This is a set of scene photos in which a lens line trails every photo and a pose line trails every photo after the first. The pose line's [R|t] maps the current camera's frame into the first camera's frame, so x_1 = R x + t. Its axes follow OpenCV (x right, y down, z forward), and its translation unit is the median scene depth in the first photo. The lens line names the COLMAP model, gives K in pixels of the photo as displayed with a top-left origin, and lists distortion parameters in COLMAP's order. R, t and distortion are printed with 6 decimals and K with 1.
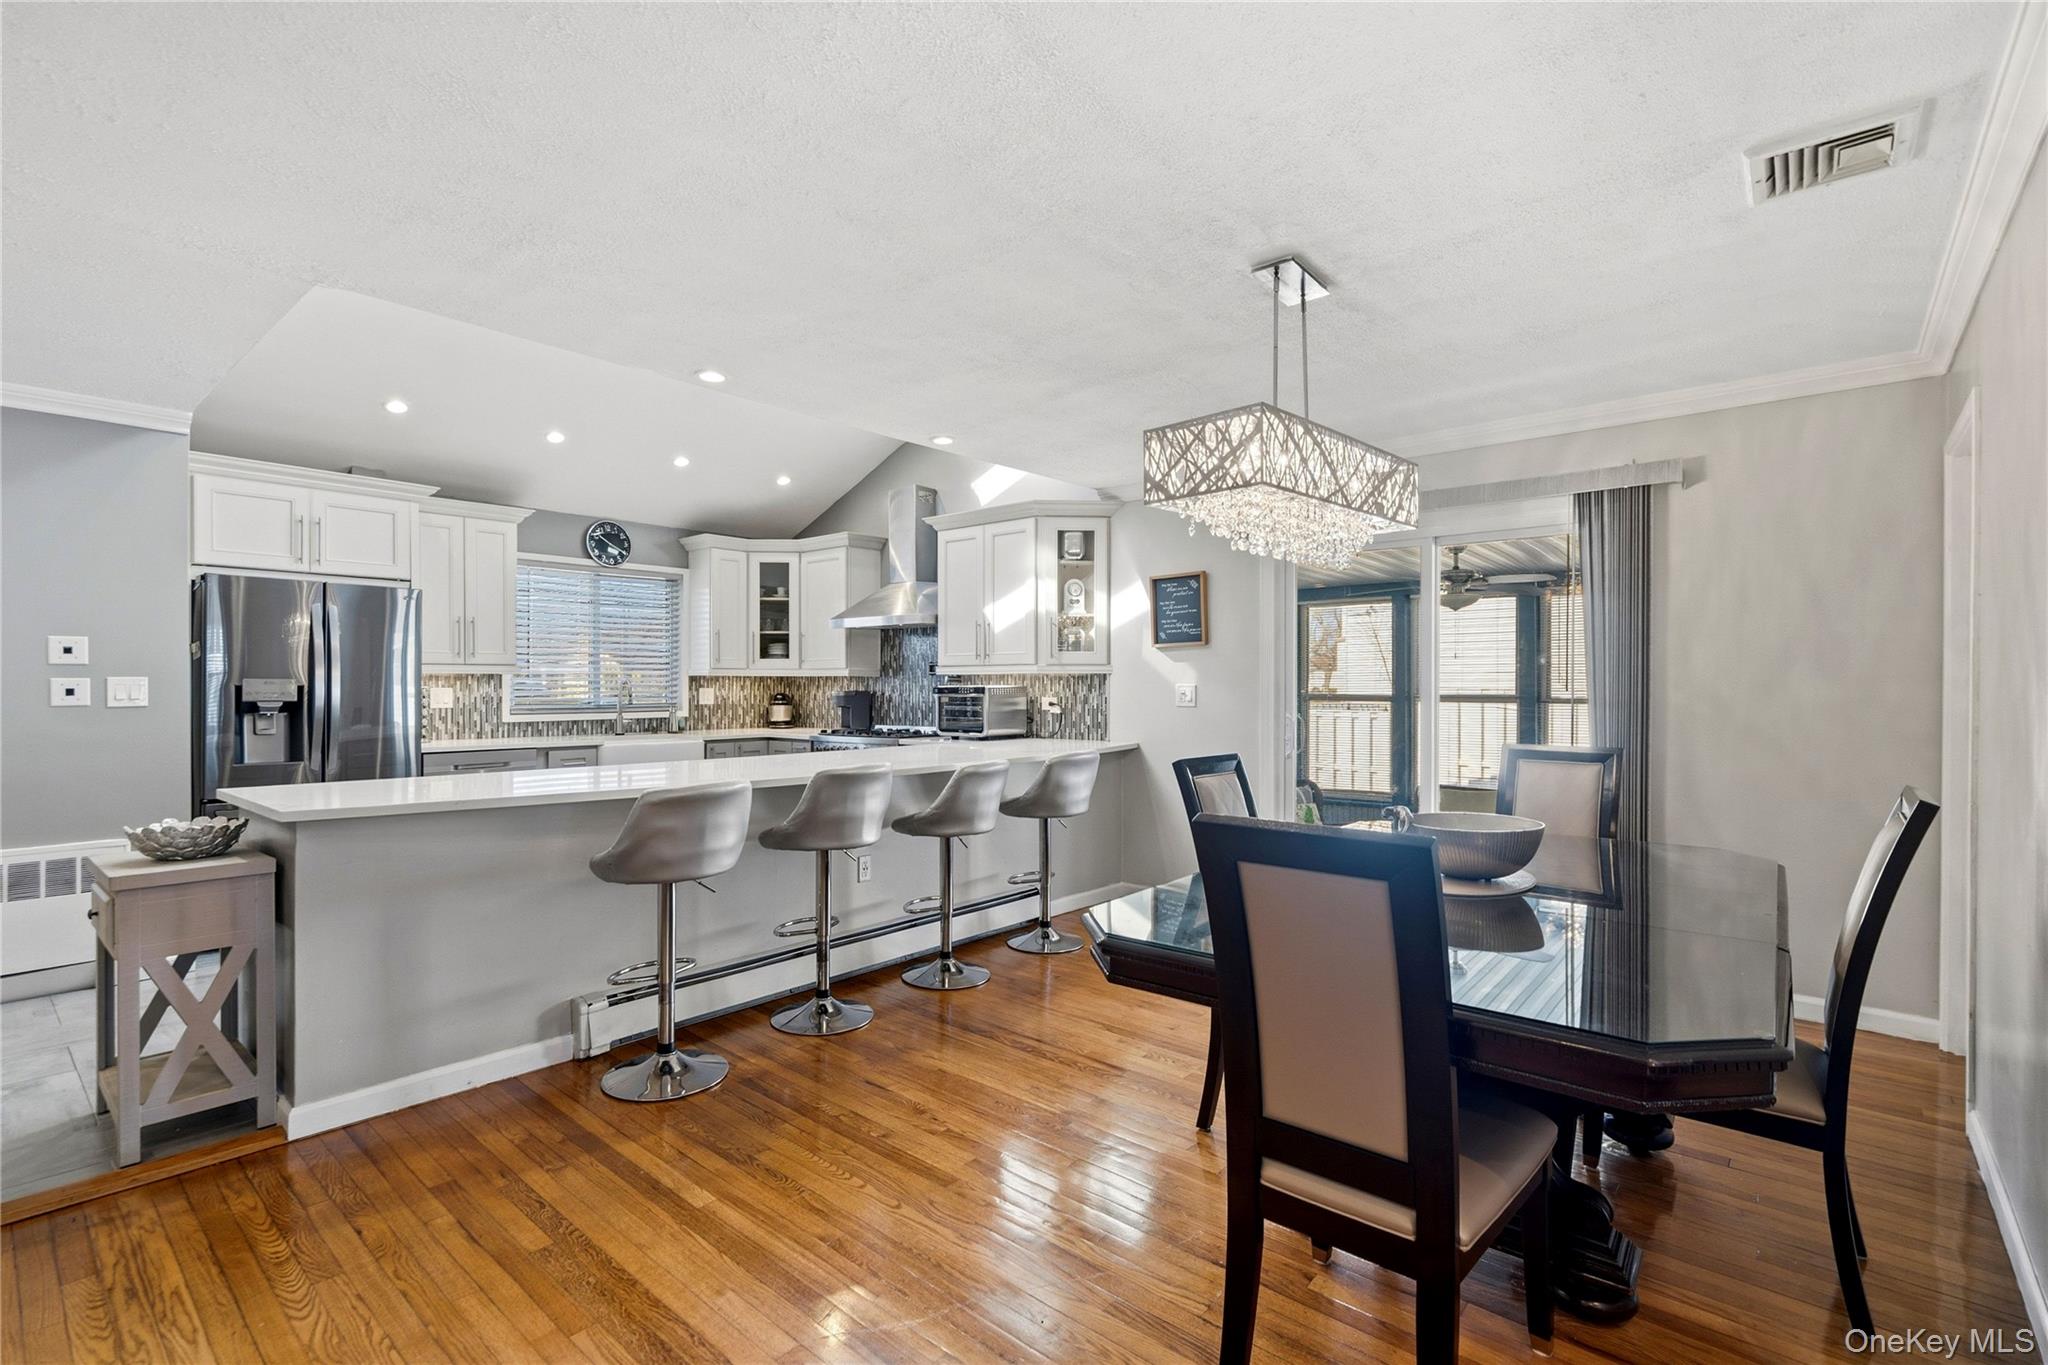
lens RADIAL K [[937.5, 0, 1029.4], [0, 937.5, 686.3], [0, 0, 1]] dist [0.000830, 0.000396]
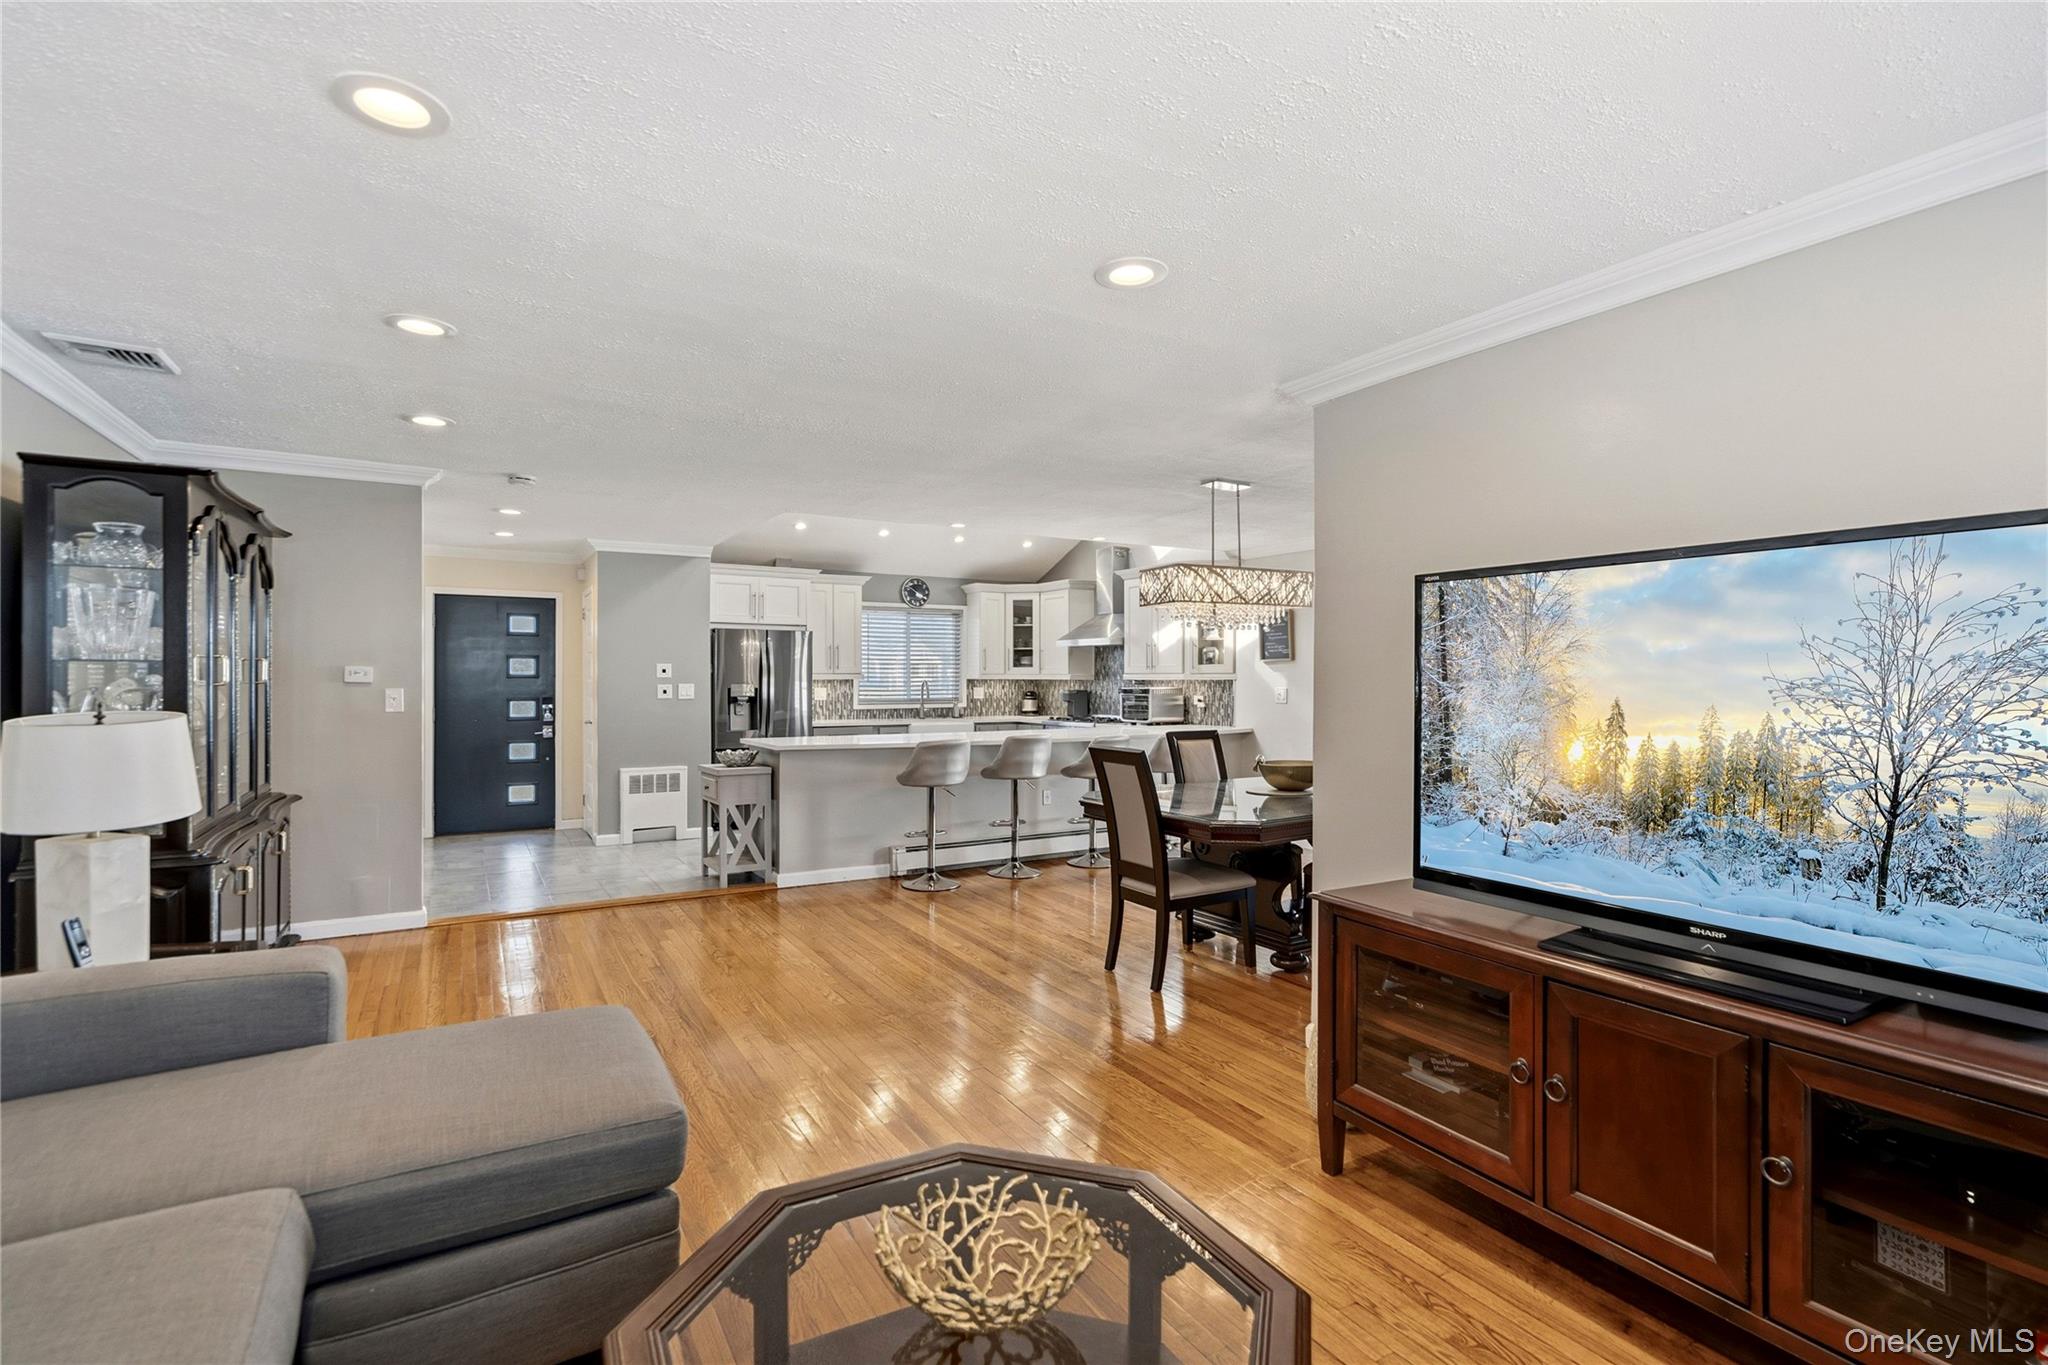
lens RADIAL K [[1084.5, 0, 1078.7], [0, 1084.5, 670.7], [0, 0, 1]] dist [-0.004044, -0.000756]
pose [[0.956867, 0.000416, -0.290526, 0.350462], [-0.001341, 0.999995, -0.002984, -0.023213], [0.290523, 0.003245, 0.956863, -0.673619]]
